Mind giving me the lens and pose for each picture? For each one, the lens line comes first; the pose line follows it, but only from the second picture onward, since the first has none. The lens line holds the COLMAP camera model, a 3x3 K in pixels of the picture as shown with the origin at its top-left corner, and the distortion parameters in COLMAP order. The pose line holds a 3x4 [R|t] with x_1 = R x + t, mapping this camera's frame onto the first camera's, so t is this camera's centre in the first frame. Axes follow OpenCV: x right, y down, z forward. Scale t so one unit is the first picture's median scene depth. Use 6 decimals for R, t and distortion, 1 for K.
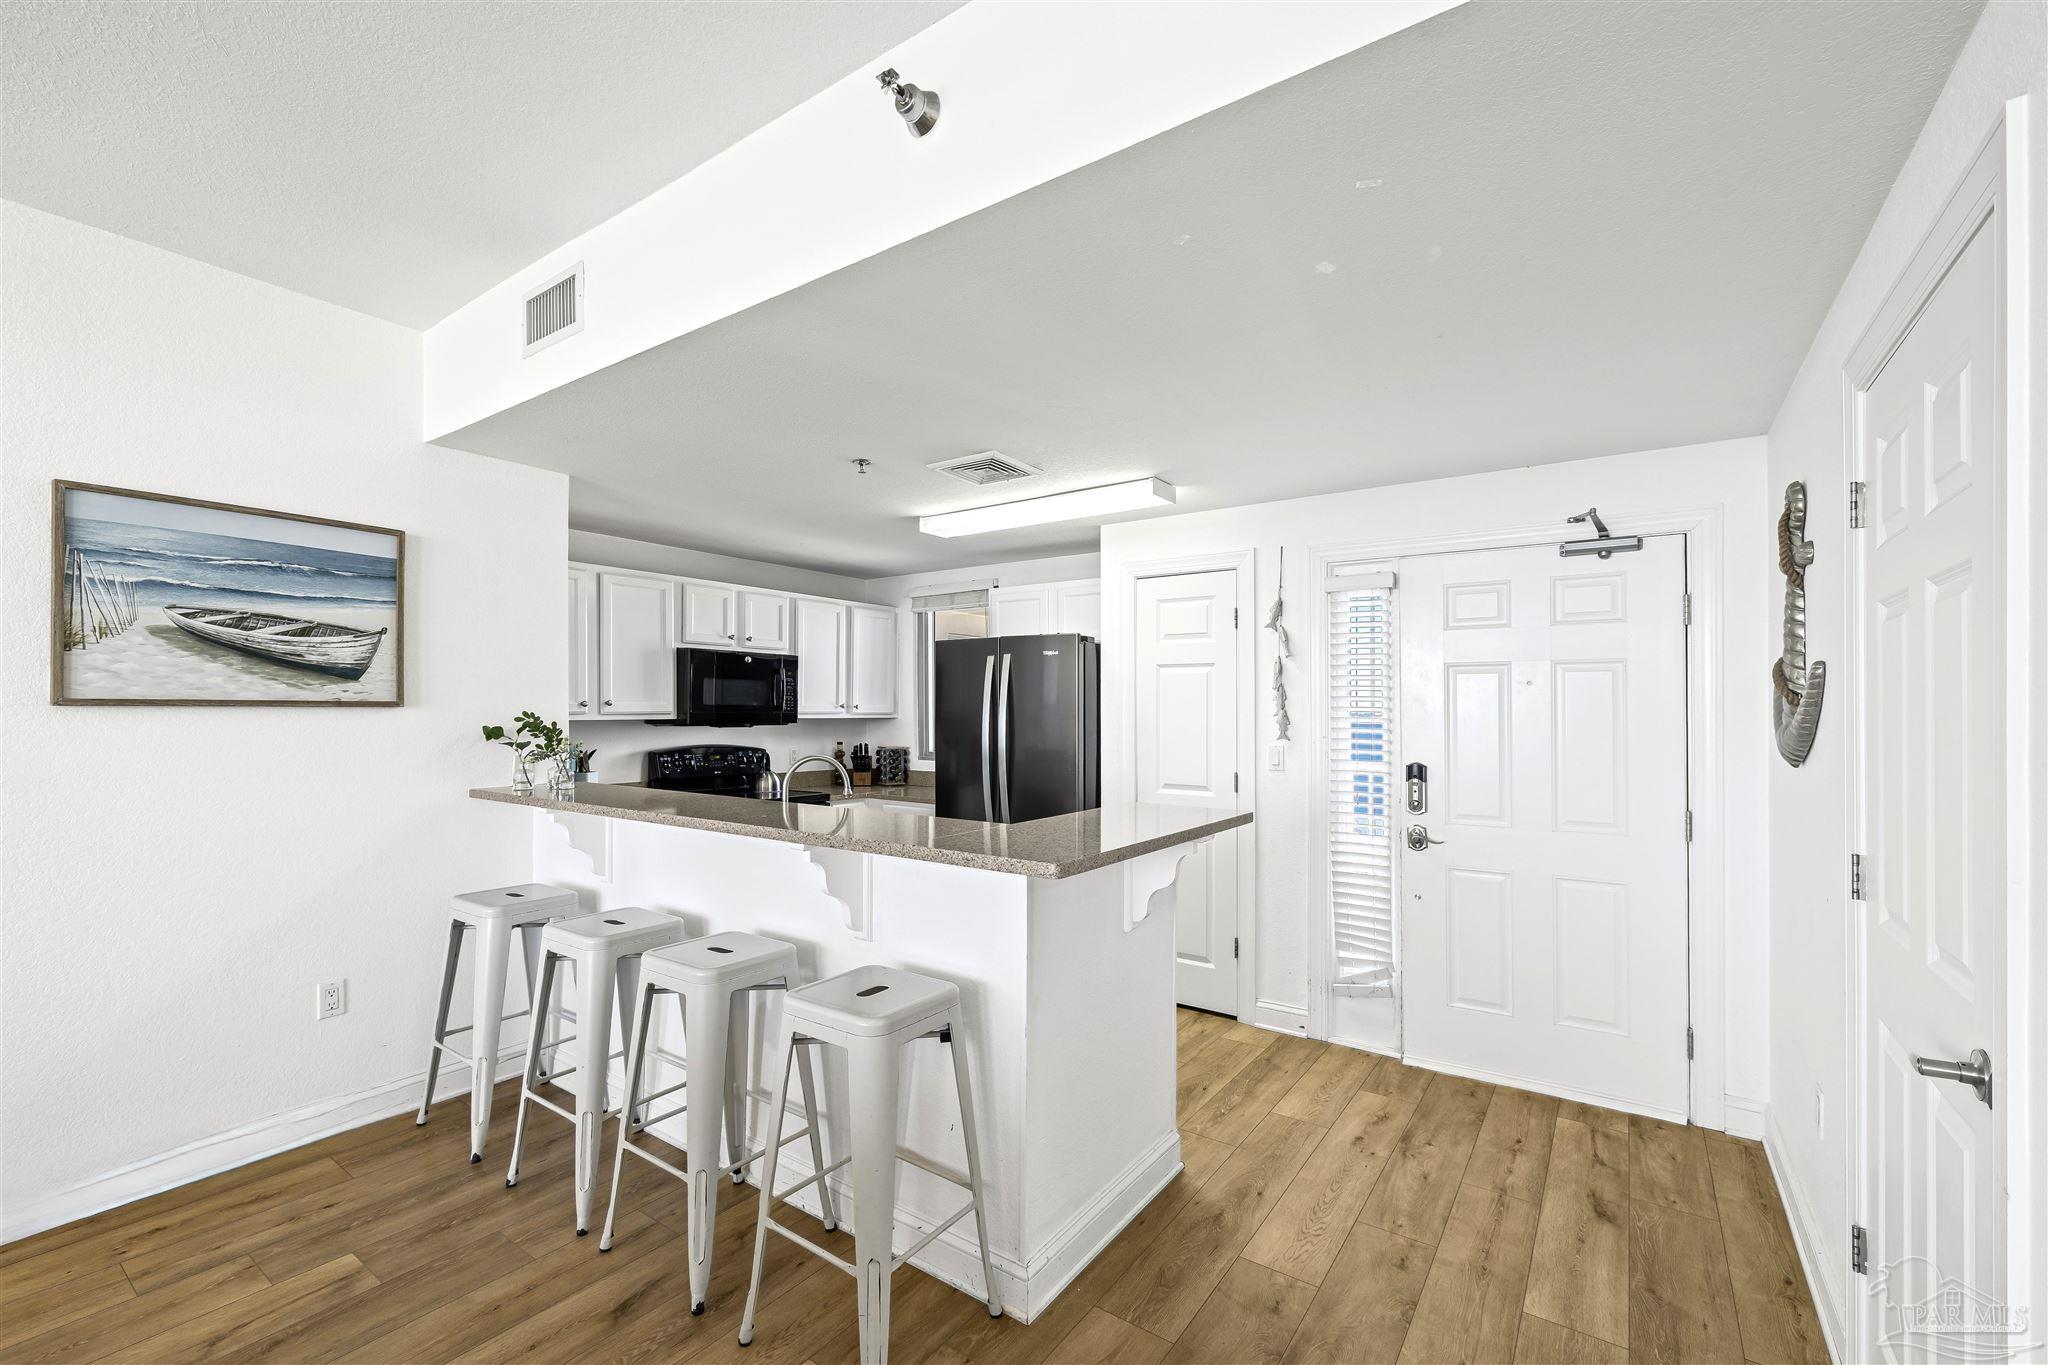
lens RADIAL K [[844.6, 0, 1020.2], [0, 844.6, 705.4], [0, 0, 1]] dist [-0.000557, 0.000002]
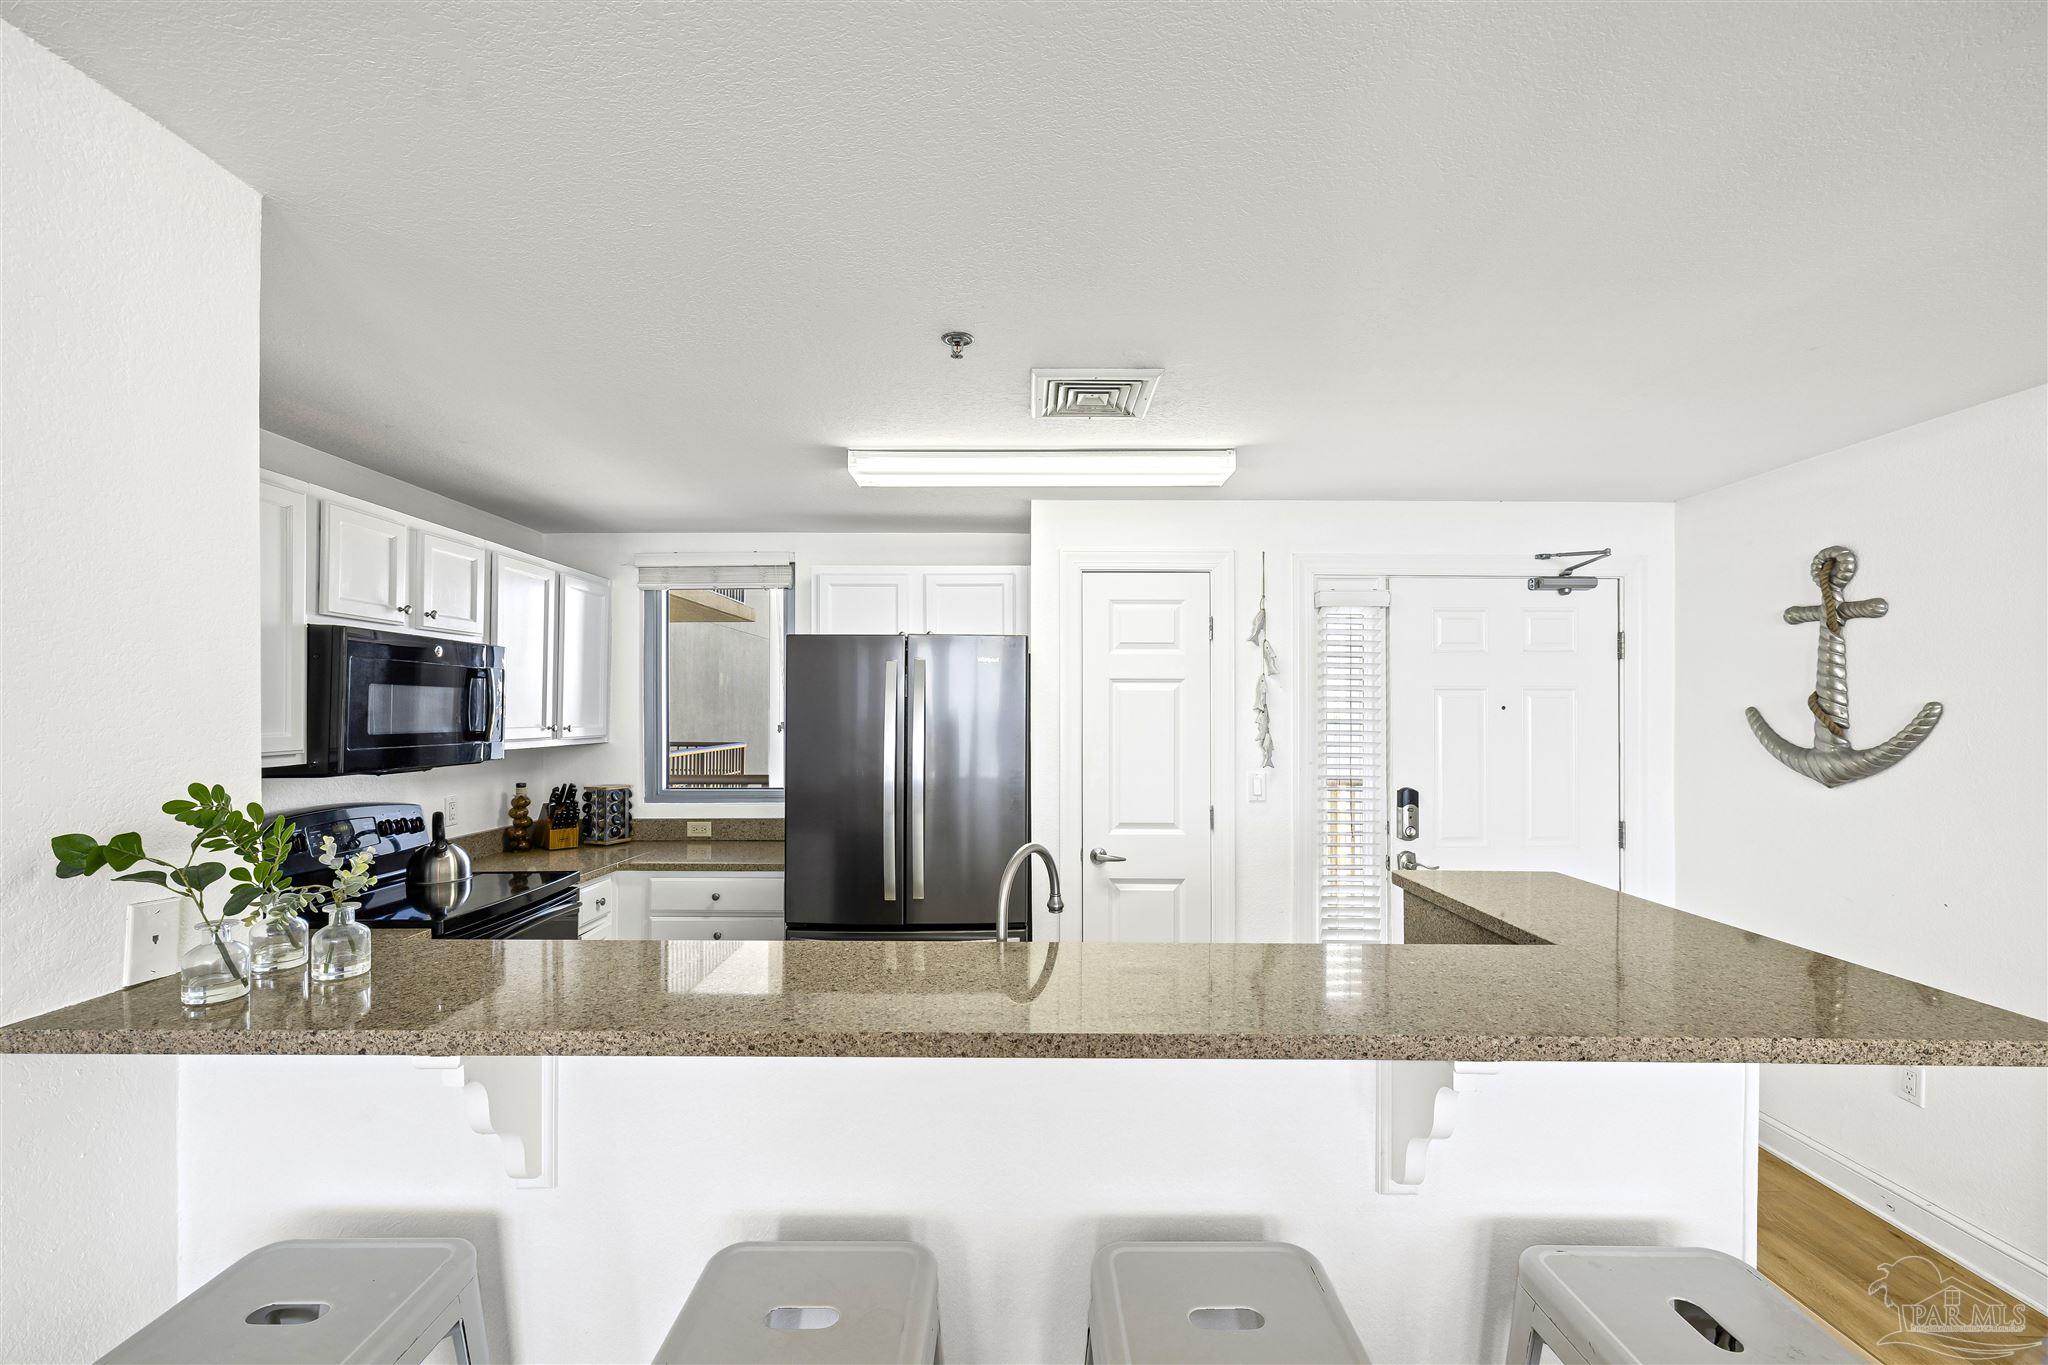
lens RADIAL K [[844.6, 0, 1020.2], [0, 844.6, 705.4], [0, 0, 1]] dist [-0.000557, 0.000002]
pose [[0.821237, 0.002098, 0.570583, -0.364198], [-0.001362, 0.999998, -0.001716, -0.019923], [-0.570585, 0.000632, 0.821238, 0.356445]]
